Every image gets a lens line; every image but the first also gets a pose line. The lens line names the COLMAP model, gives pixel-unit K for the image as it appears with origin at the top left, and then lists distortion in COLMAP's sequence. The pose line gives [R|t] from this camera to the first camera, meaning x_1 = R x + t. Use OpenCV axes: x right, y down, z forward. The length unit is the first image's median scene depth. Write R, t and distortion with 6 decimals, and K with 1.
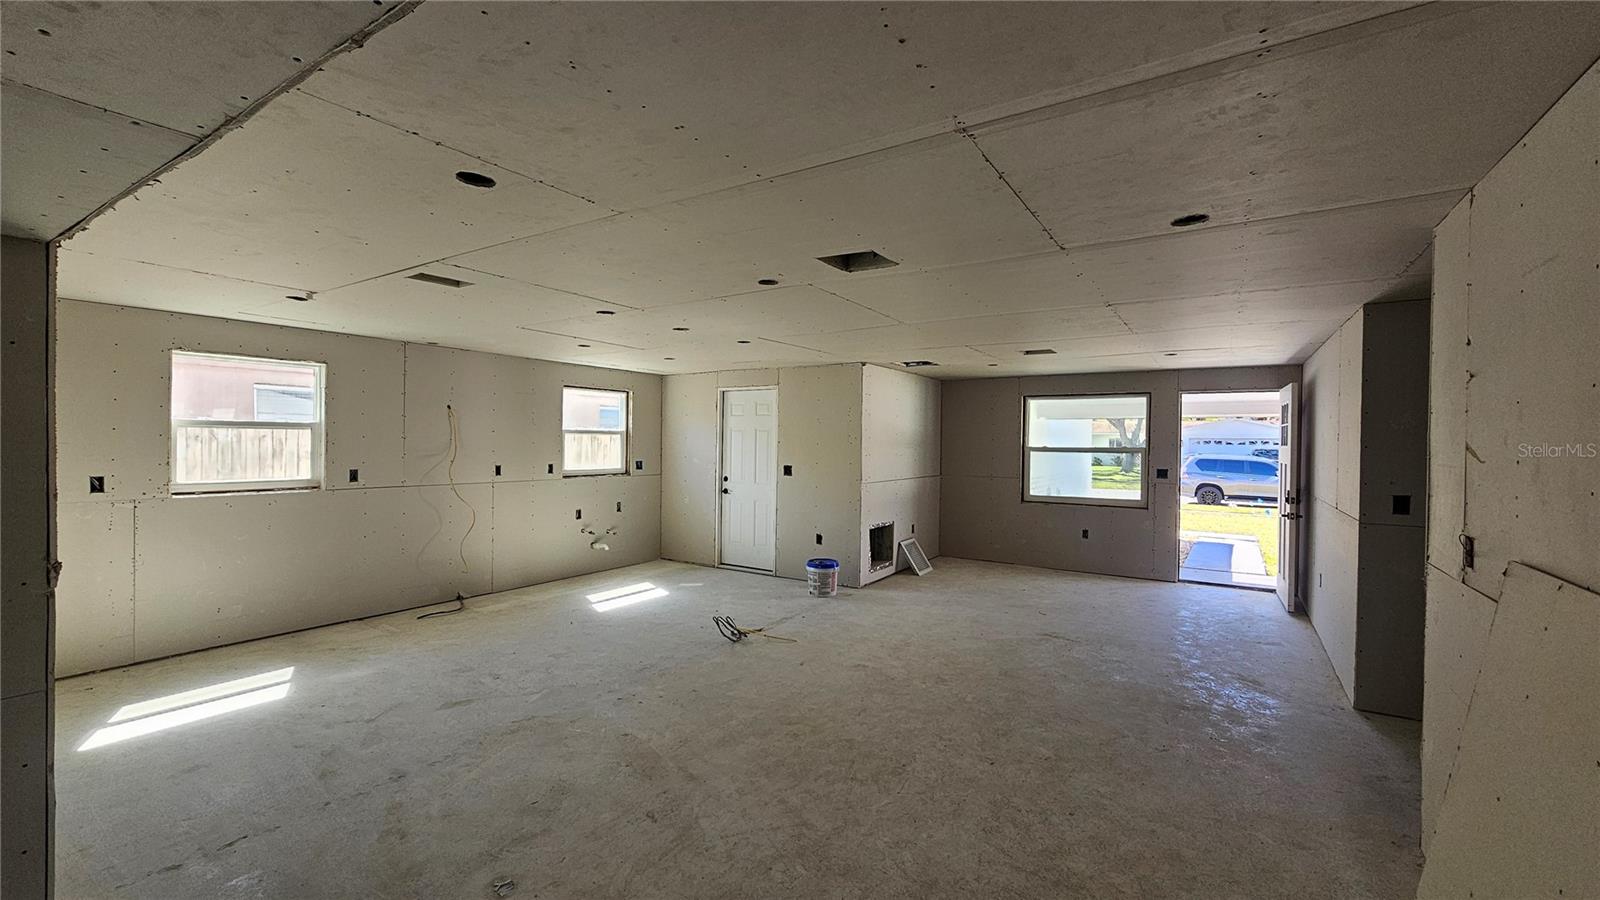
lens RADIAL K [[657.2, 0, 797.7], [0, 657.2, 453.0], [0, 0, 1]] dist [-0.002534, 0.001249]
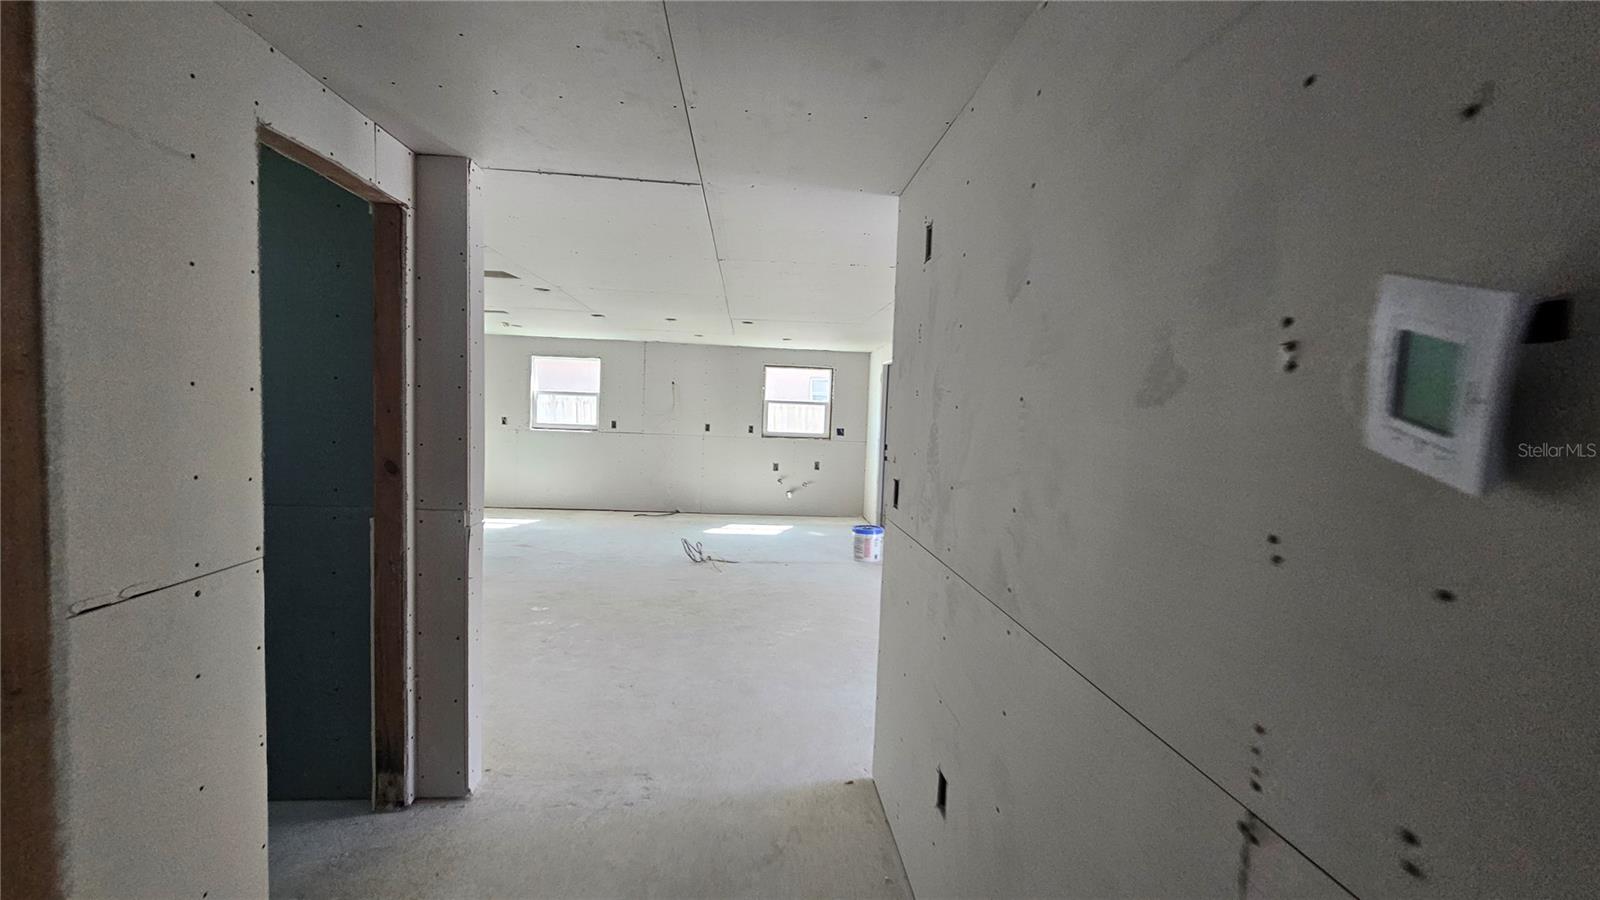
lens RADIAL K [[657.2, 0, 809.9], [0, 657.2, 448.3], [0, 0, 1]] dist [-0.002534, 0.001249]
pose [[0.616444, 0.058761, -0.785203, 0.796412], [-0.046754, 0.998184, 0.037994, 0.006825], [0.786010, 0.013290, 0.618071, 0.297409]]
